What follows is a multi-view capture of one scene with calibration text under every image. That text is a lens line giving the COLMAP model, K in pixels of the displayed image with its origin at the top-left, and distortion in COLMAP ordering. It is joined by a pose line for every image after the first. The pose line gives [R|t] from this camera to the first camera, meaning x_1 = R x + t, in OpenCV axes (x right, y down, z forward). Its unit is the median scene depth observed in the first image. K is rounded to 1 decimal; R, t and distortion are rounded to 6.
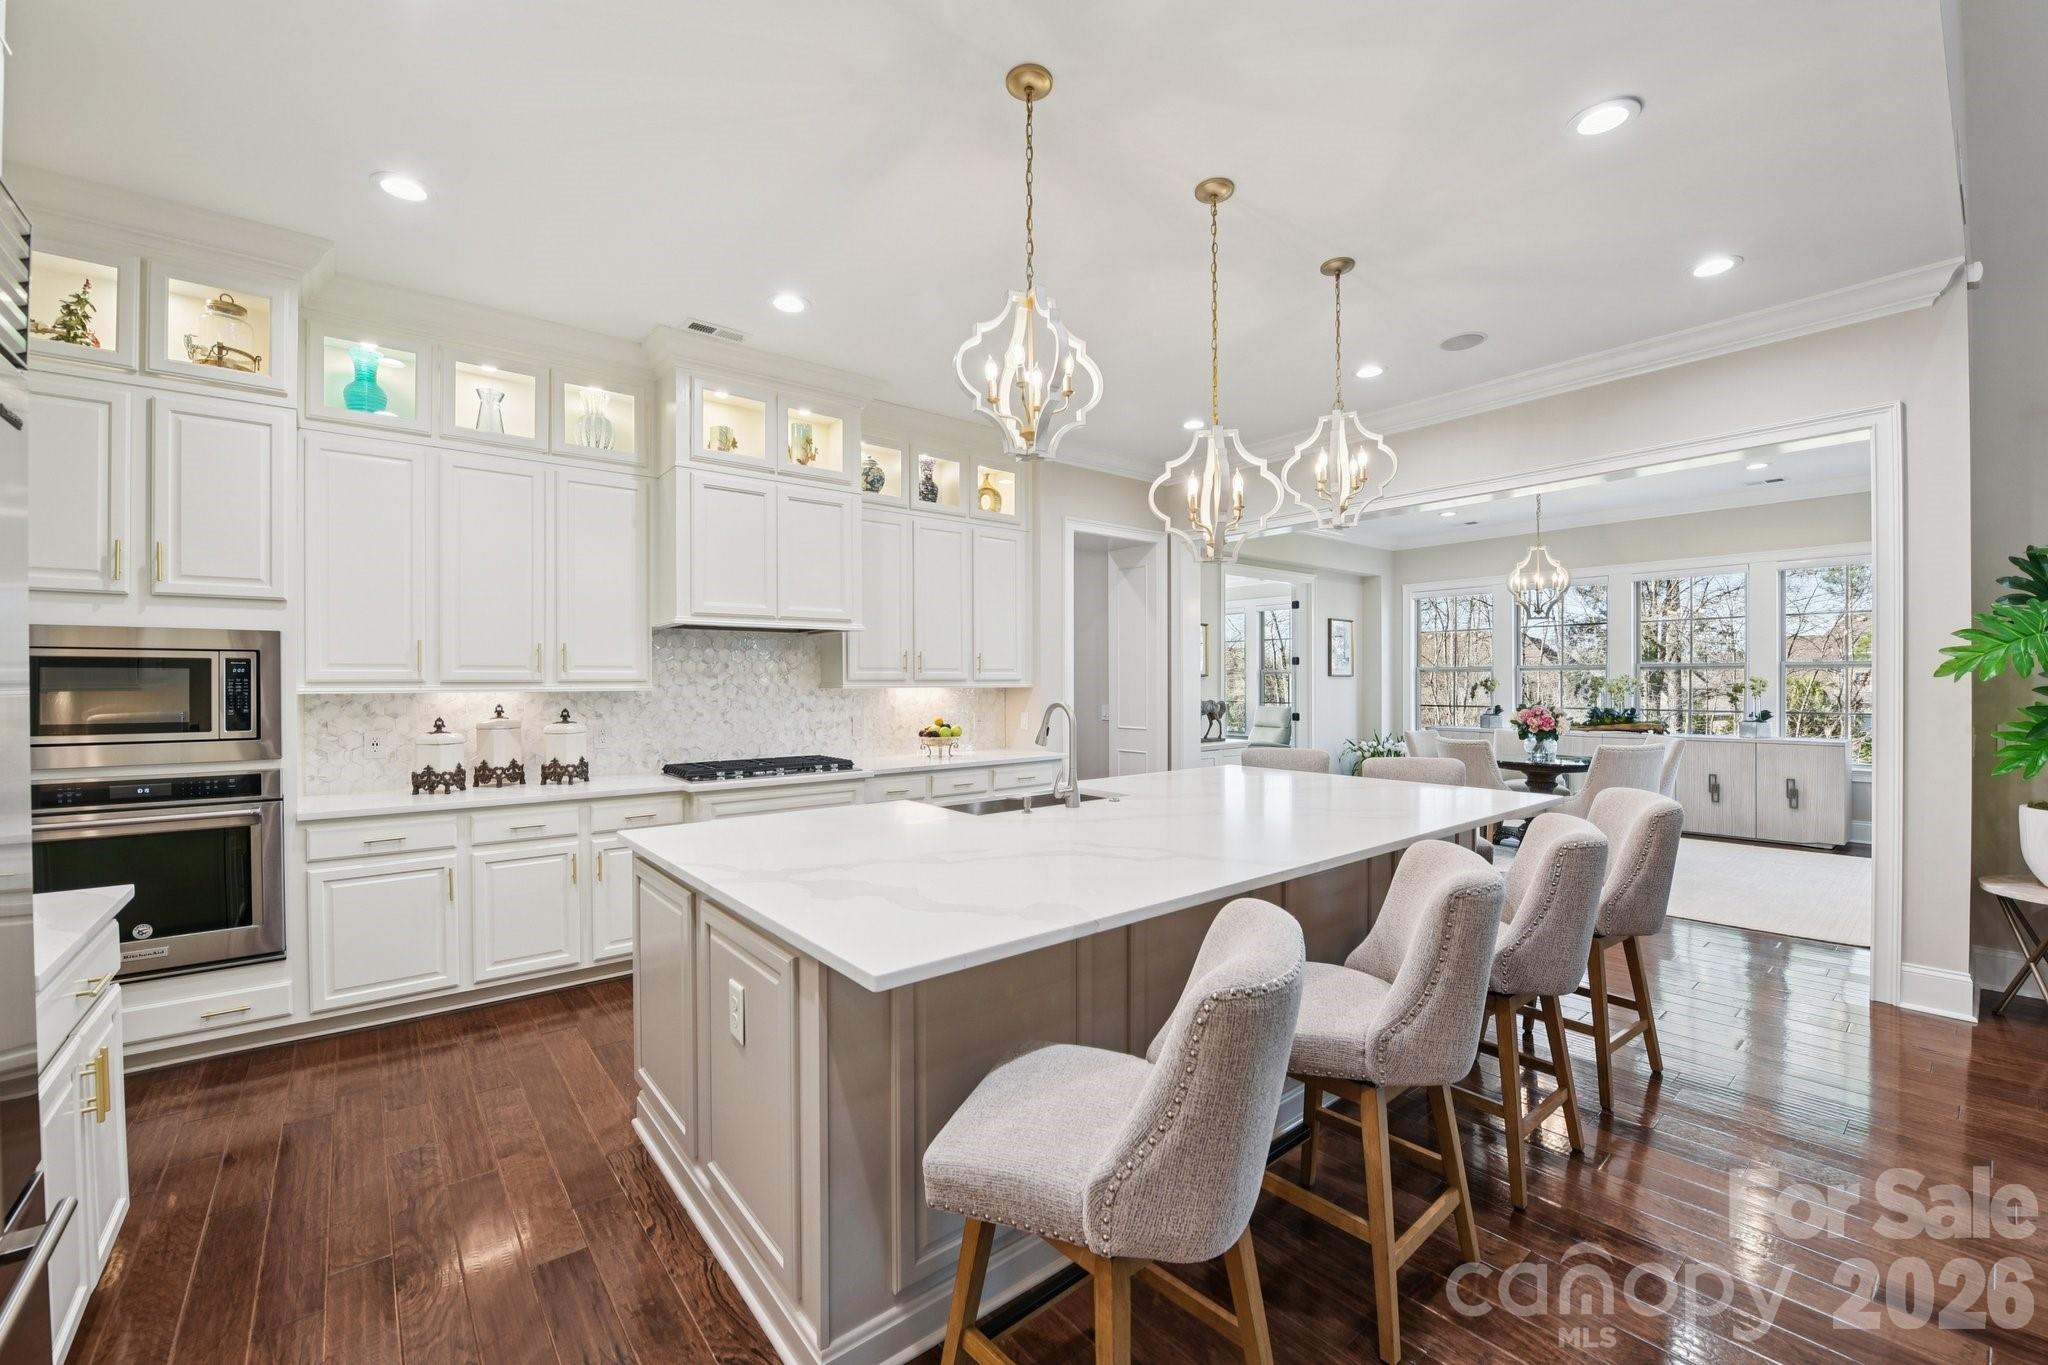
lens RADIAL K [[822.4, 0, 1024.0], [0, 822.4, 682.5], [0, 0, 1]] dist [-0.016193, -0.000461]
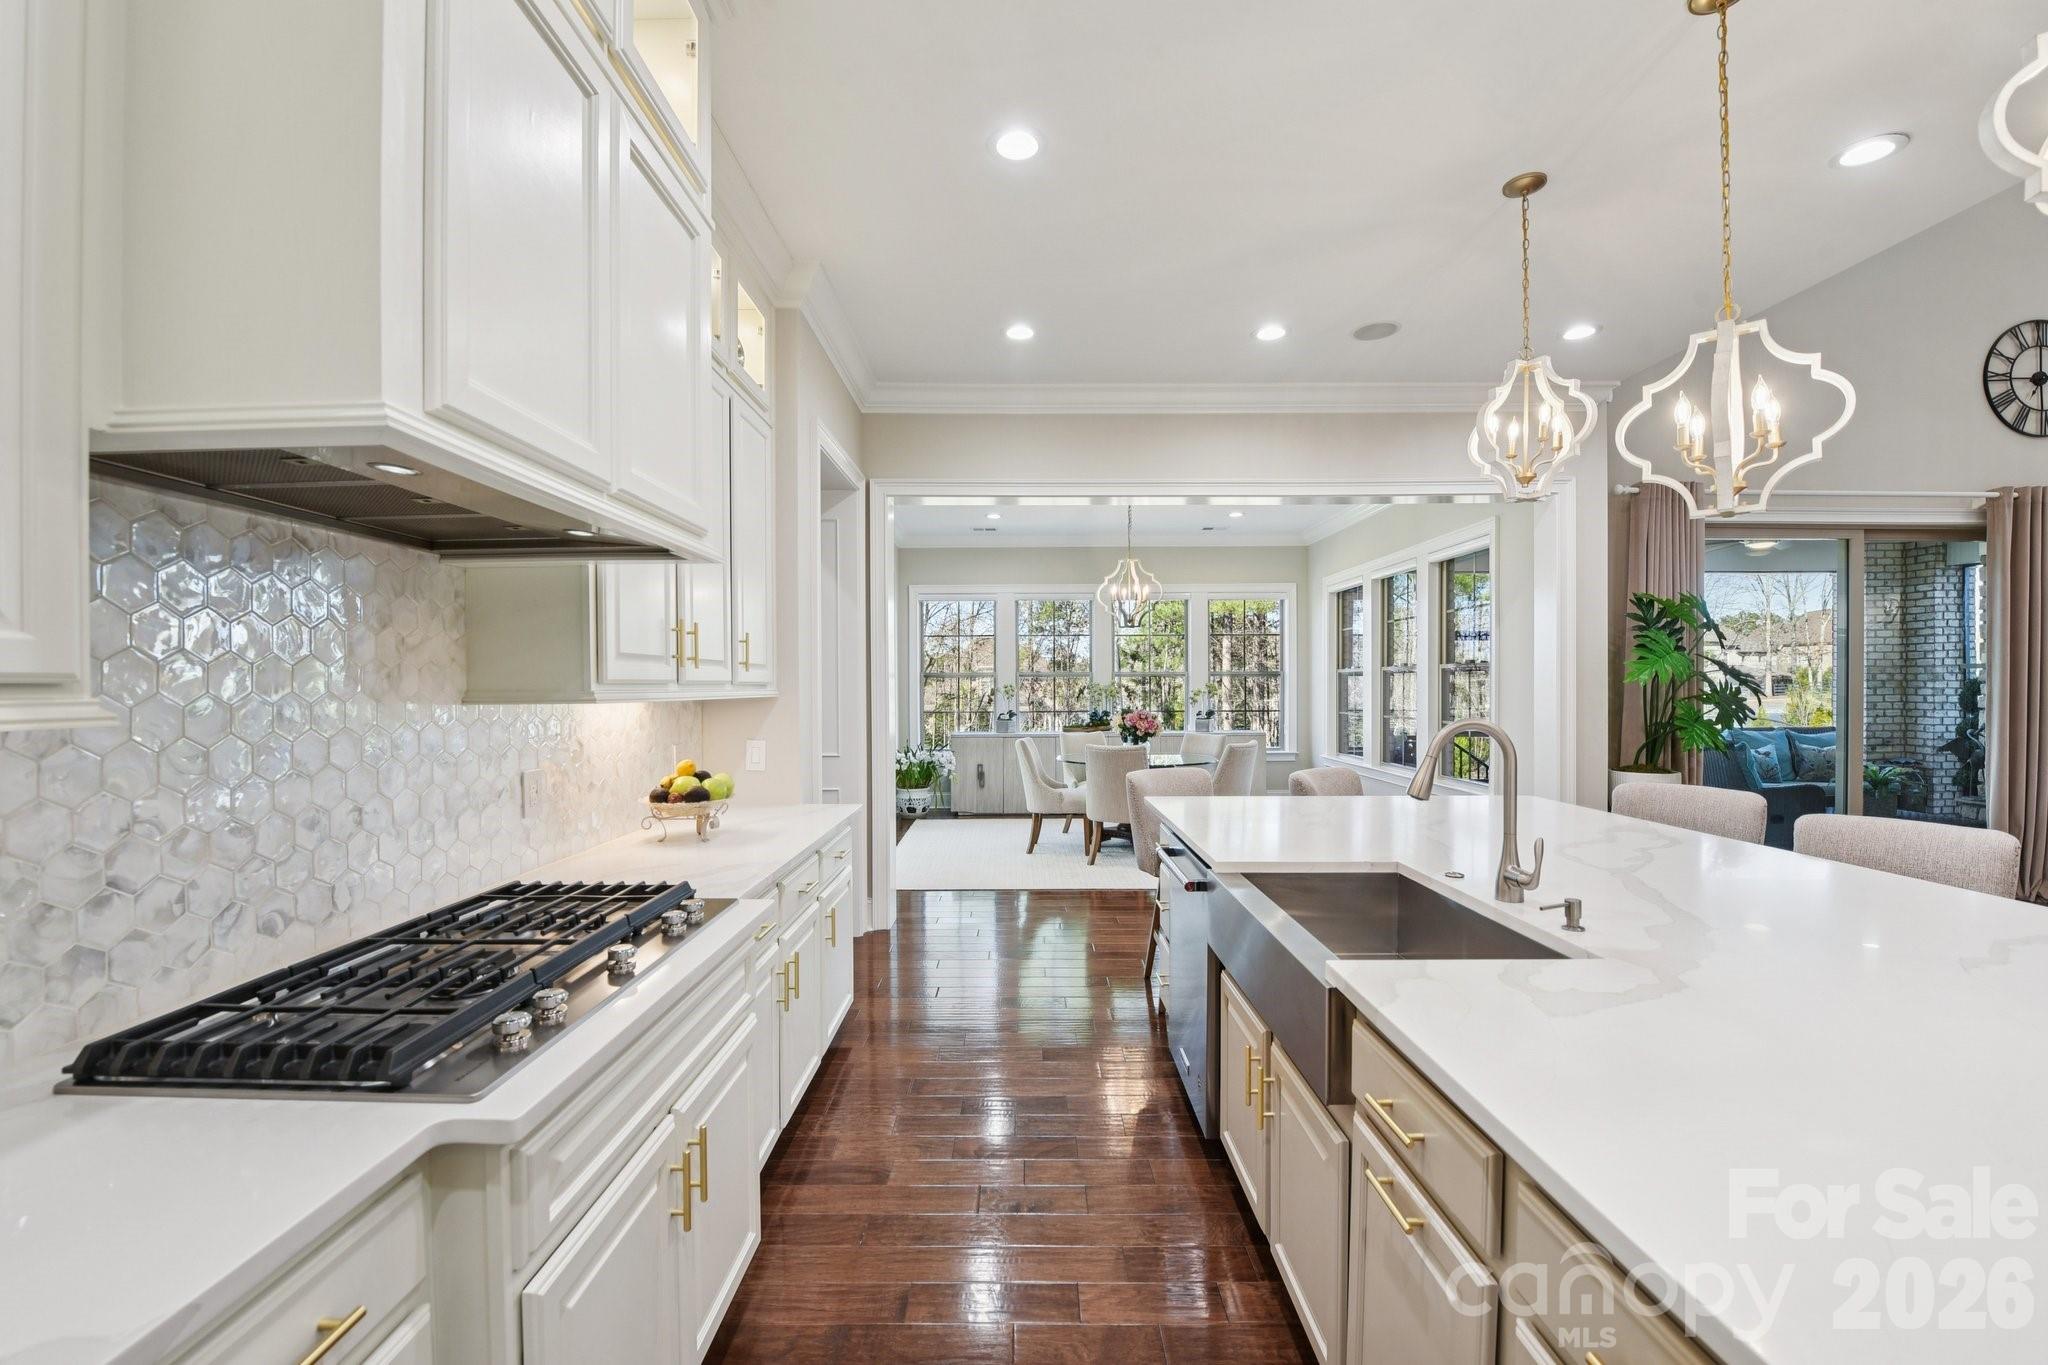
lens RADIAL K [[829.9, 0, 1023.7], [0, 829.9, 694.3], [0, 0, 1]] dist [-0.021991, -0.000403]
pose [[0.635670, -0.007398, 0.771926, -0.466159], [0.001845, 0.999966, 0.008065, -0.000235], [-0.771959, -0.003702, 0.635662, 0.692564]]
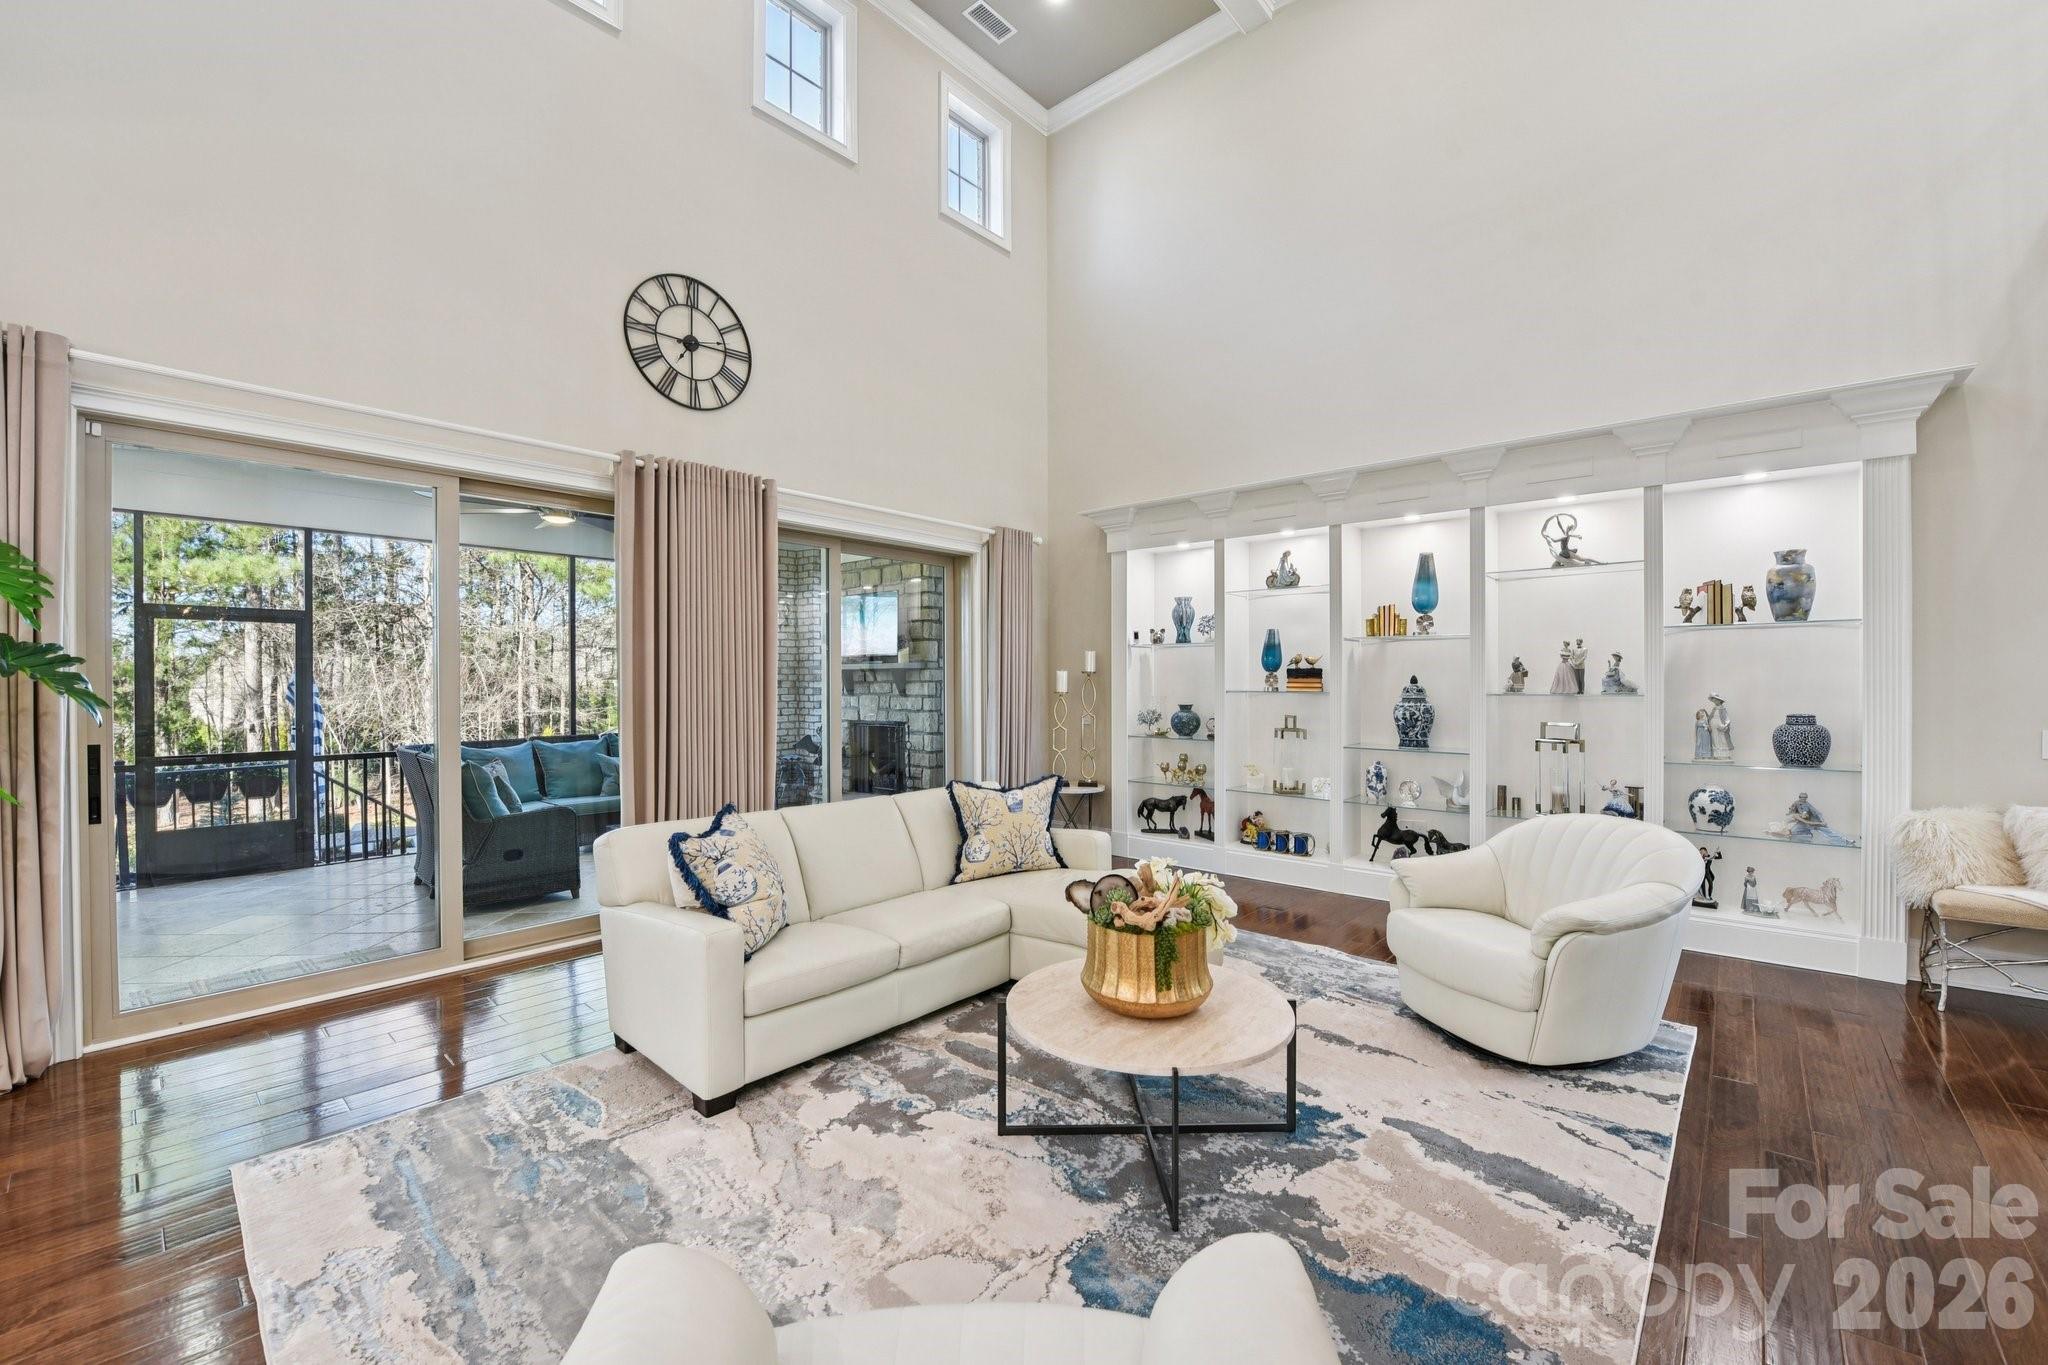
lens RADIAL K [[822.4, 0, 1024.0], [0, 822.4, 682.5], [0, 0, 1]] dist [-0.016193, -0.000461]
pose [[-0.167838, 0.003477, 0.985808, 0.319792], [0.006616, 0.999975, -0.002400, -0.001578], [-0.985792, 0.006119, -0.167857, -0.015334]]
